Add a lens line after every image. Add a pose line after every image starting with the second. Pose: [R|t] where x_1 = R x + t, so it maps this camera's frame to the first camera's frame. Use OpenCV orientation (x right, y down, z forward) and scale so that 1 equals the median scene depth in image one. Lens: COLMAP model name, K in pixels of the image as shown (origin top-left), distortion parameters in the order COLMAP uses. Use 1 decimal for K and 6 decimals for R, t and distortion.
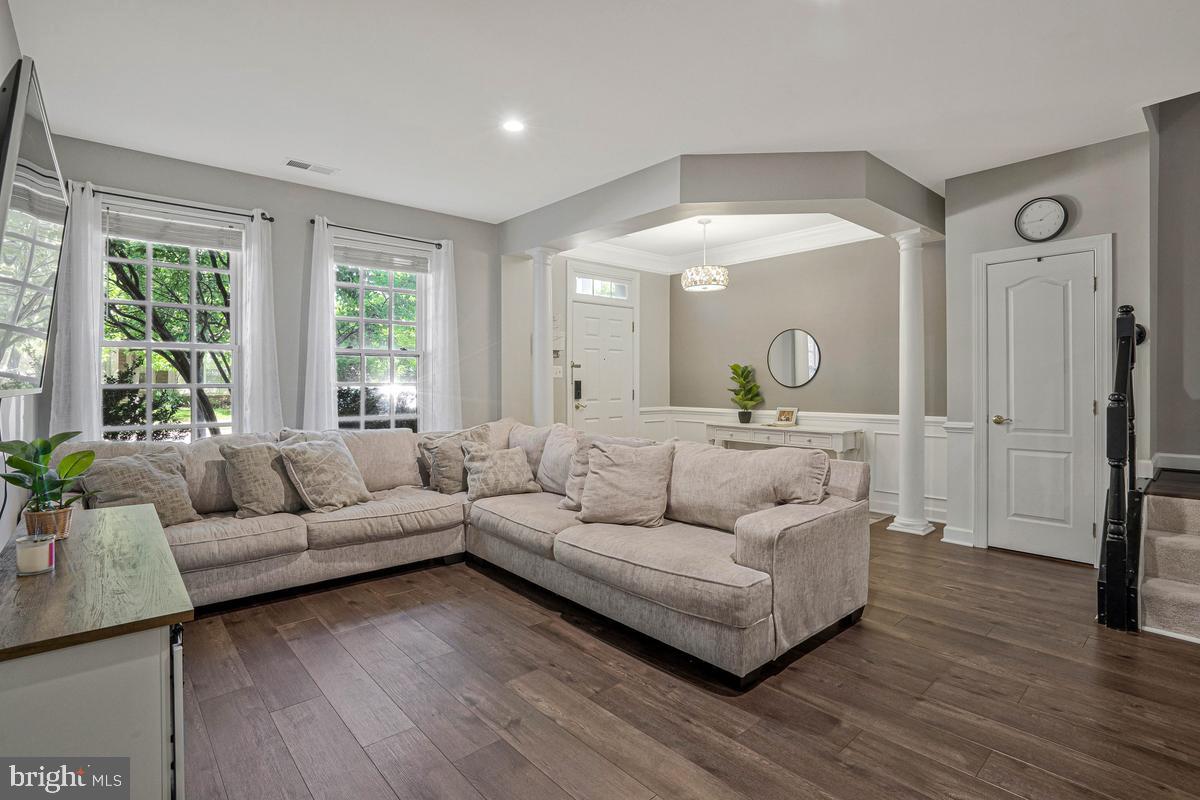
lens RADIAL K [[575.9, 0, 601.1], [0, 575.9, 391.7], [0, 0, 1]] dist [-0.051058, 0.016878]
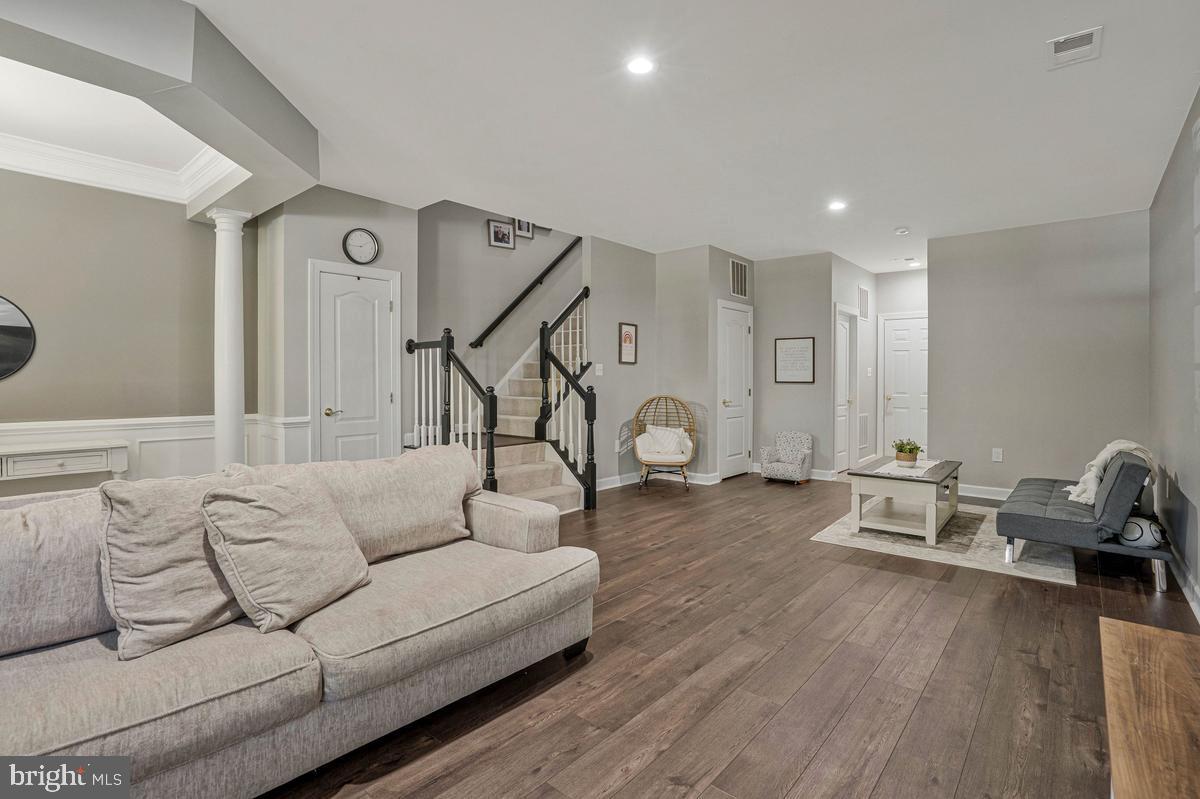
lens RADIAL K [[575.9, 0, 595.6], [0, 575.9, 391.3], [0, 0, 1]] dist [-0.051058, 0.016878]
pose [[-0.138248, -0.016433, 0.990261, -0.567734], [0.009139, 0.999799, 0.017867, -0.007851], [-0.990356, 0.011521, -0.138070, 0.728961]]
